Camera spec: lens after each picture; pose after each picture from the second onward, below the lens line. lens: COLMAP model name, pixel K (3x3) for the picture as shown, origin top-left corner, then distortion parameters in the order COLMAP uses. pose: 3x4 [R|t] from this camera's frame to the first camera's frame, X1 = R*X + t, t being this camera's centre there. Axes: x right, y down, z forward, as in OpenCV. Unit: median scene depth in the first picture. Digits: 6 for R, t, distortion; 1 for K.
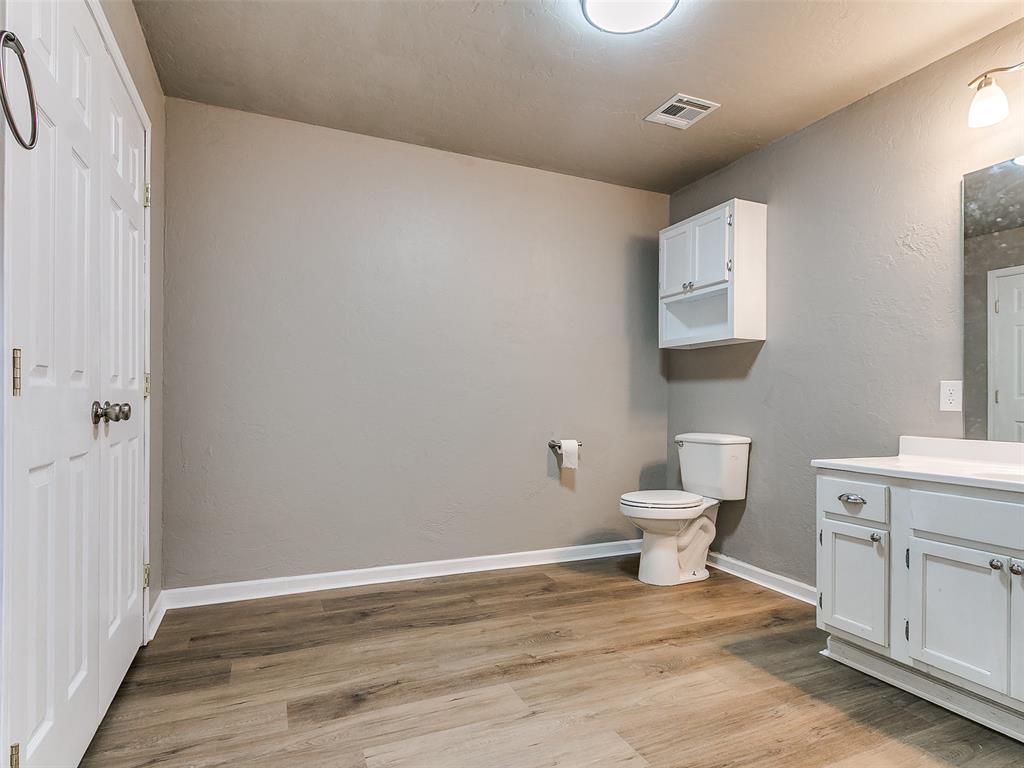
lens RADIAL K [[543.2, 0, 505.5], [0, 543.2, 393.1], [0, 0, 1]] dist [0.005086, -0.002422]
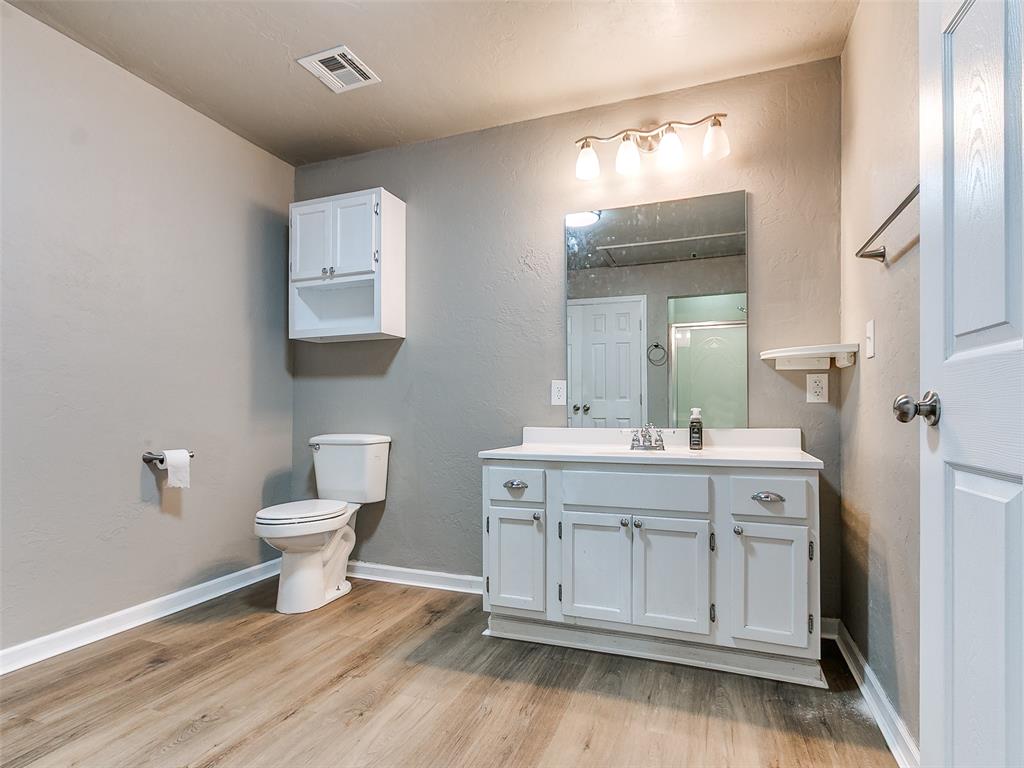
lens RADIAL K [[543.2, 0, 505.2], [0, 543.2, 400.5], [0, 0, 1]] dist [0.005086, -0.002422]
pose [[0.707581, 0.003040, 0.706626, -0.117852], [-0.003917, 0.999992, -0.000381, 0.021158], [-0.706621, -0.002498, 0.707587, 0.193797]]
